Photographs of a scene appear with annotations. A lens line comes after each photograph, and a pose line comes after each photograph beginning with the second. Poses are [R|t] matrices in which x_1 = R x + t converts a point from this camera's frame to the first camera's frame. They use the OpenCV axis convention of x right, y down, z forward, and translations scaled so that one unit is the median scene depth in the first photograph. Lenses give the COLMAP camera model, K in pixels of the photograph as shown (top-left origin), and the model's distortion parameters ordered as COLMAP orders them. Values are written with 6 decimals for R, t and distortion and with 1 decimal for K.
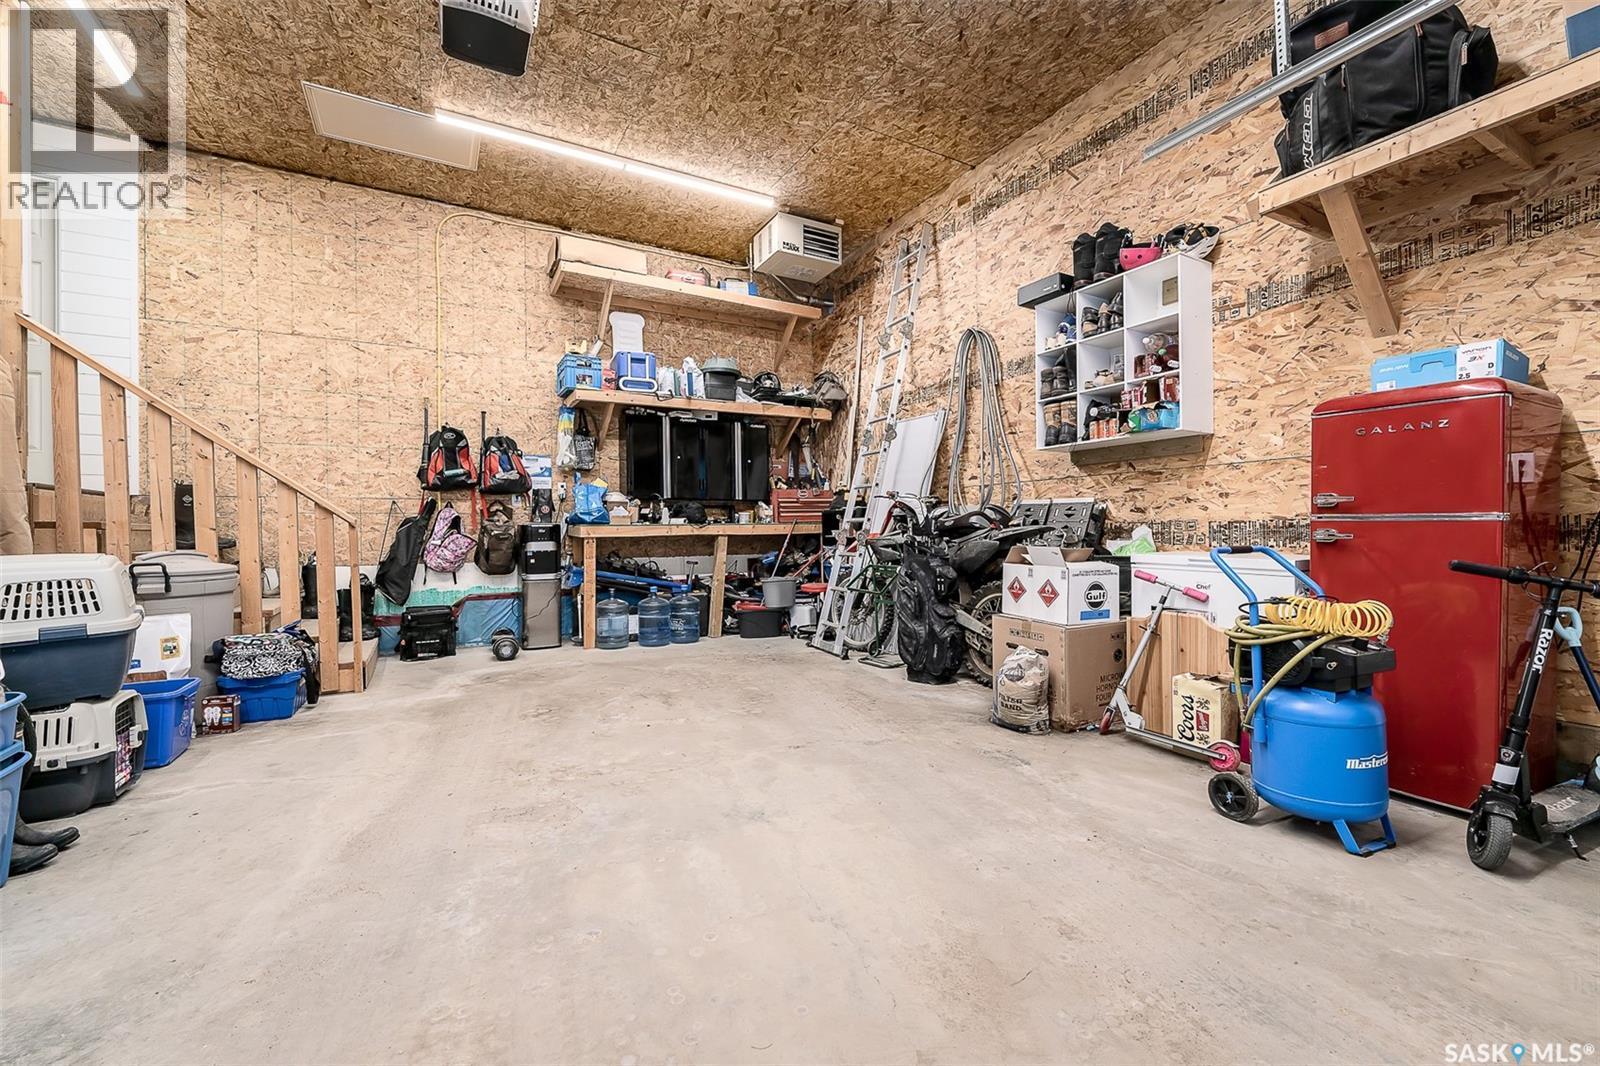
lens RADIAL K [[667.9, 0, 787.8], [0, 667.9, 537.1], [0, 0, 1]] dist [0.001353, 0.000054]
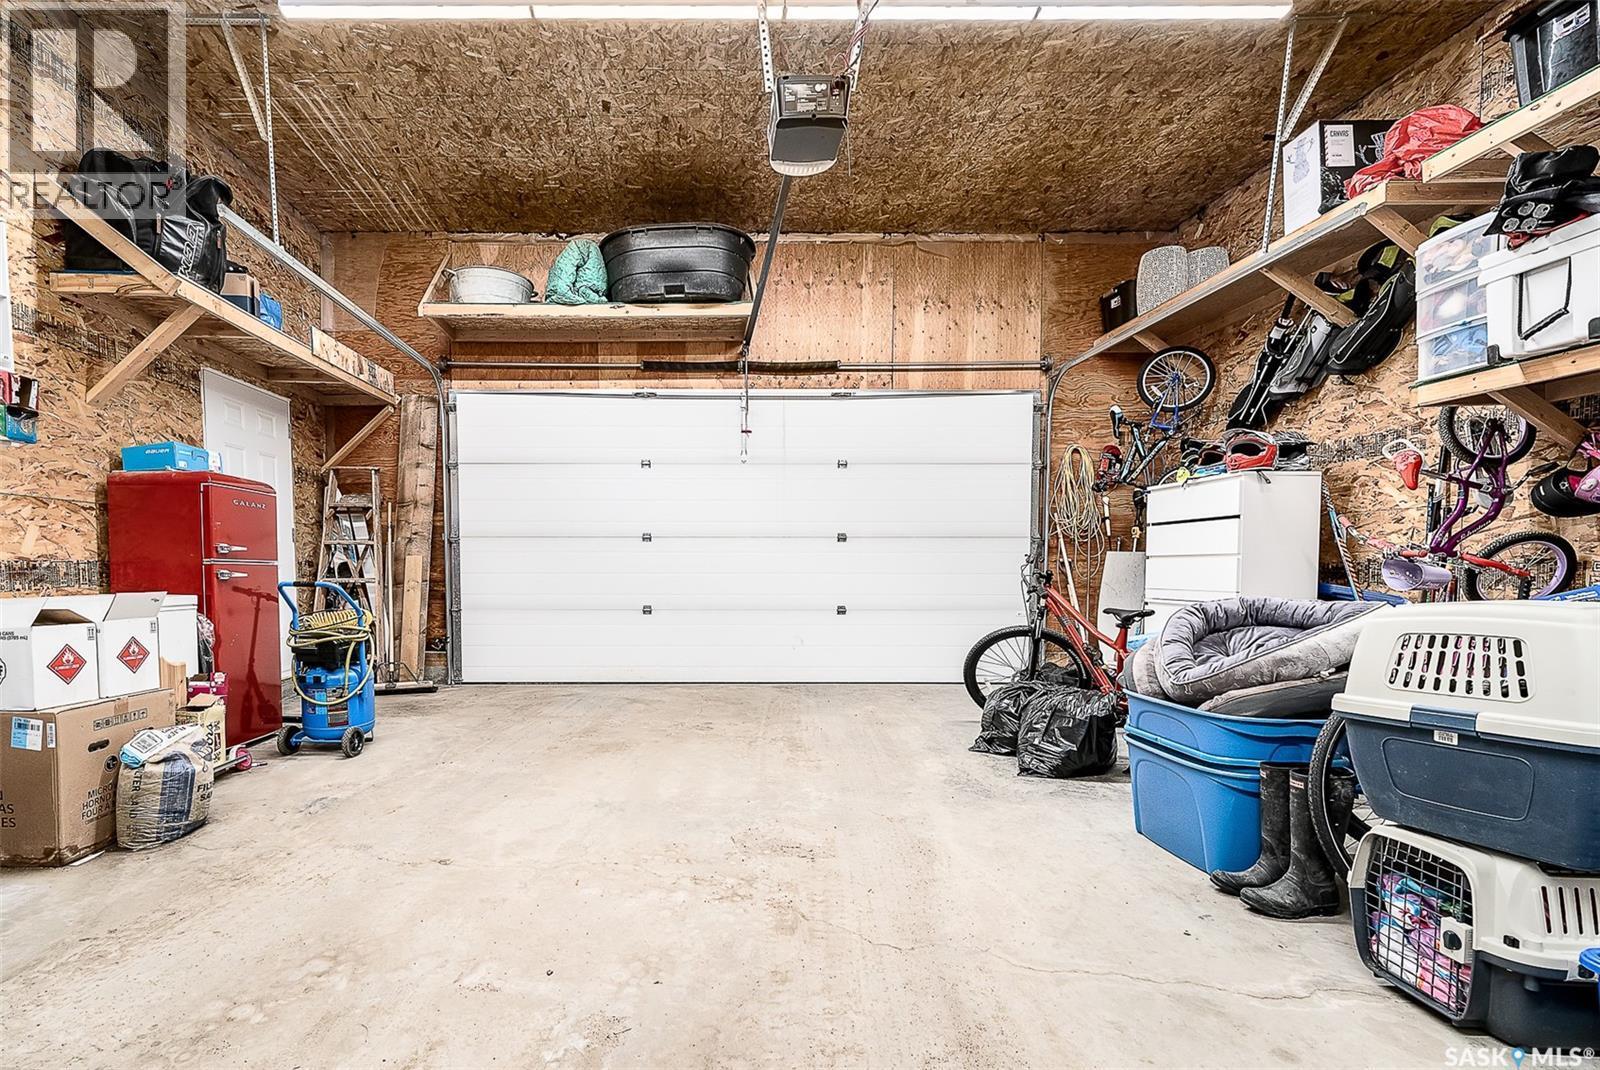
lens RADIAL K [[667.9, 0, 787.8], [0, 667.9, 539.1], [0, 0, 1]] dist [0.001353, 0.000054]
pose [[-0.938575, 0.021700, 0.344392, -0.652622], [0.011704, 0.999448, -0.031077, -0.016542], [-0.344876, -0.025138, -0.938311, 1.684518]]
